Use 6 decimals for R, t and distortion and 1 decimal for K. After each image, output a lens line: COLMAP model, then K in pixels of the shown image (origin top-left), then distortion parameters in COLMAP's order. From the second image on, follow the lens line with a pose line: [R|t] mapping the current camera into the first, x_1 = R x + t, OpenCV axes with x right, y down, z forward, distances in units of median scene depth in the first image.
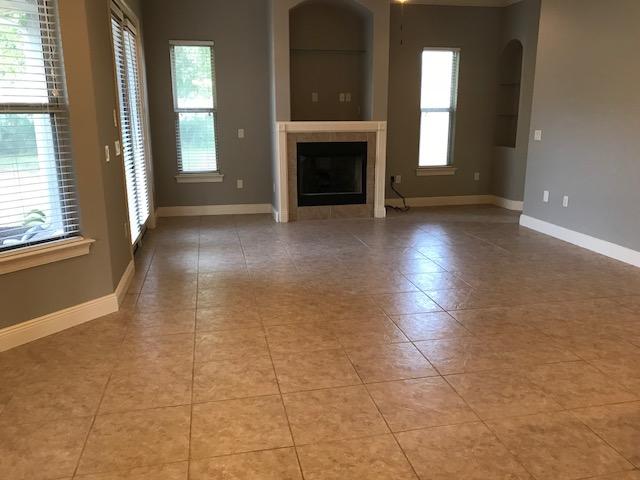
lens RADIAL K [[523.5, 0, 317.6], [0, 523.5, 242.1], [0, 0, 1]] dist [0.032940, -0.059556]
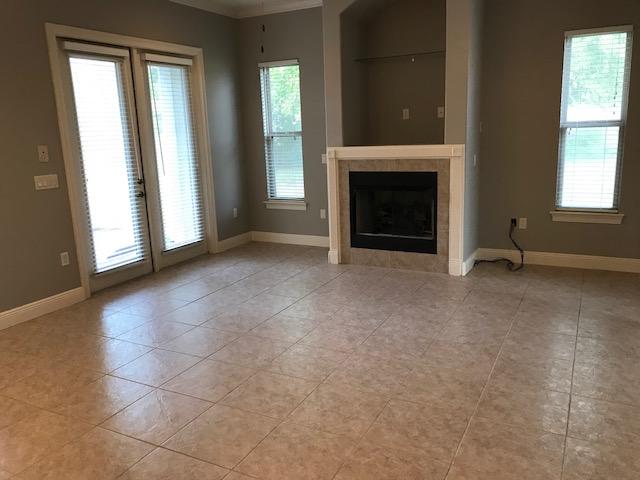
lens RADIAL K [[523.5, 0, 313.9], [0, 523.5, 239.0], [0, 0, 1]] dist [0.032940, -0.059556]
pose [[0.763506, 0.107197, -0.636841, 0.436372], [-0.121861, 0.992326, 0.020935, -0.089487], [0.634199, 0.061622, 0.770710, 0.313631]]
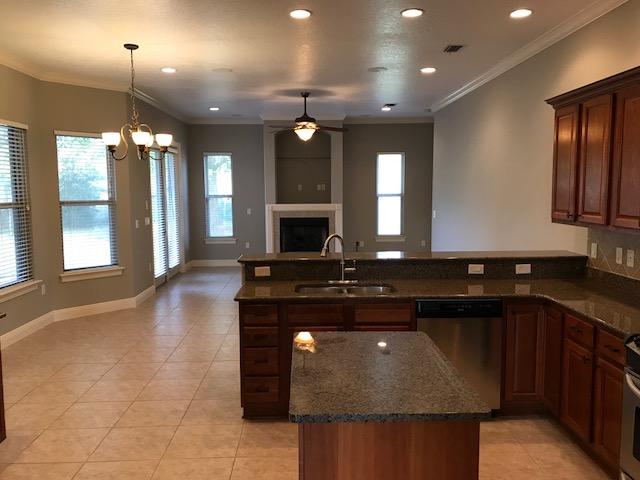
lens RADIAL K [[523.5, 0, 324.0], [0, 523.5, 242.2], [0, 0, 1]] dist [0.032940, -0.059556]
pose [[0.985475, 0.013680, -0.169266, 0.321693], [-0.036381, 0.990615, -0.131752, 0.067314], [0.165875, 0.135996, 0.976724, -0.405791]]
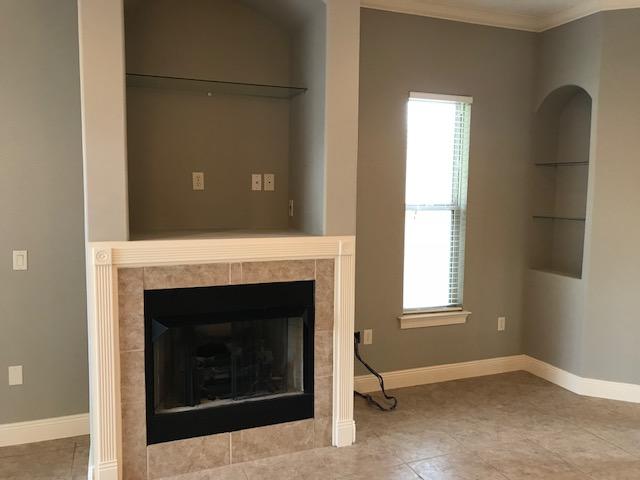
lens RADIAL K [[523.5, 0, 322.5], [0, 523.5, 239.5], [0, 0, 1]] dist [0.032940, -0.059556]
pose [[0.985060, -0.002349, 0.172197, 0.024457], [0.027781, 0.988978, -0.145433, -0.158199], [-0.169957, 0.148044, 0.974268, 0.549506]]
